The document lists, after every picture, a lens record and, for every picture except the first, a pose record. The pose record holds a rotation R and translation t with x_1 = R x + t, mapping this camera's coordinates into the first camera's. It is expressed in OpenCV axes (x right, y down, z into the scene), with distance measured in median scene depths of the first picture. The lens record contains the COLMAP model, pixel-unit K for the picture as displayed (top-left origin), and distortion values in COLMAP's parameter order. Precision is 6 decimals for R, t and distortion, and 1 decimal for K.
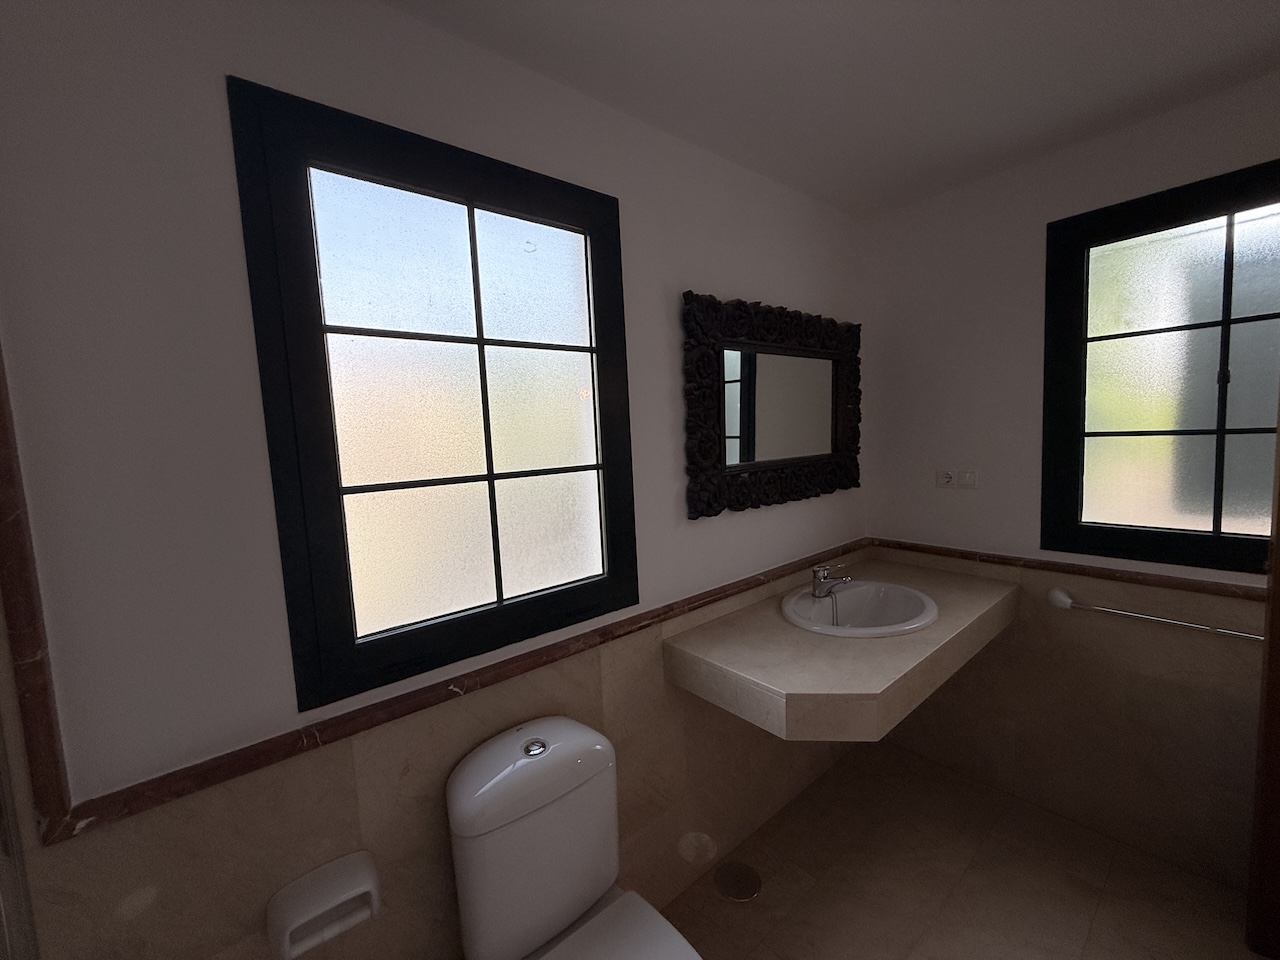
lens RADIAL K [[484.0, 0, 617.3], [0, 484.0, 479.5], [0, 0, 1]] dist [-0.000560, 0.000111]
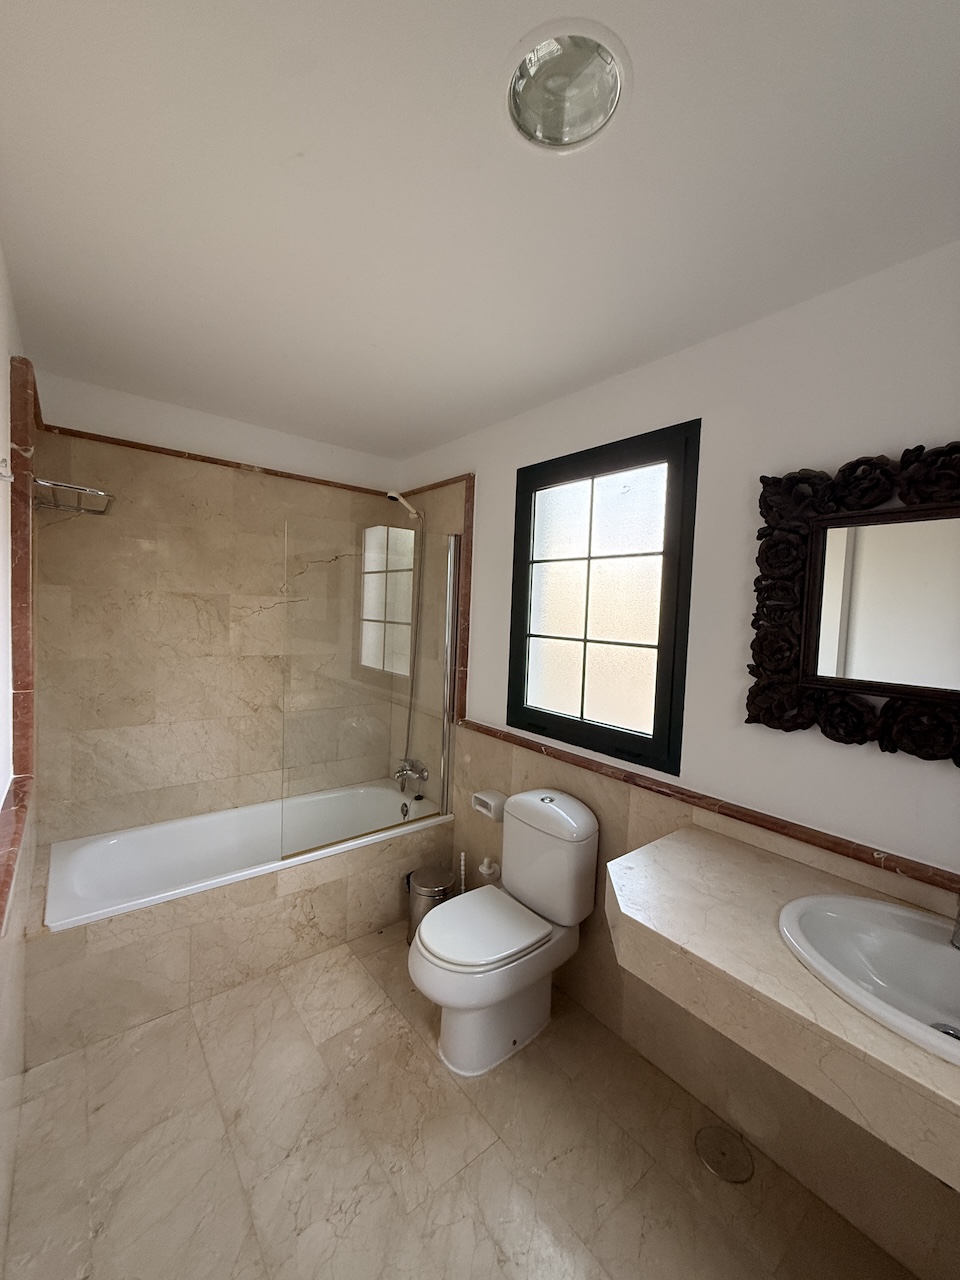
lens RADIAL K [[508.1, 0, 482.9], [0, 508.1, 638.1], [0, 0, 1]] dist [-0.002020, 0.000264]
pose [[0.029903, 0.110075, -0.993473, 1.274963], [-0.121869, 0.986904, 0.105679, -0.137673], [0.992096, 0.117913, 0.042926, 0.525399]]
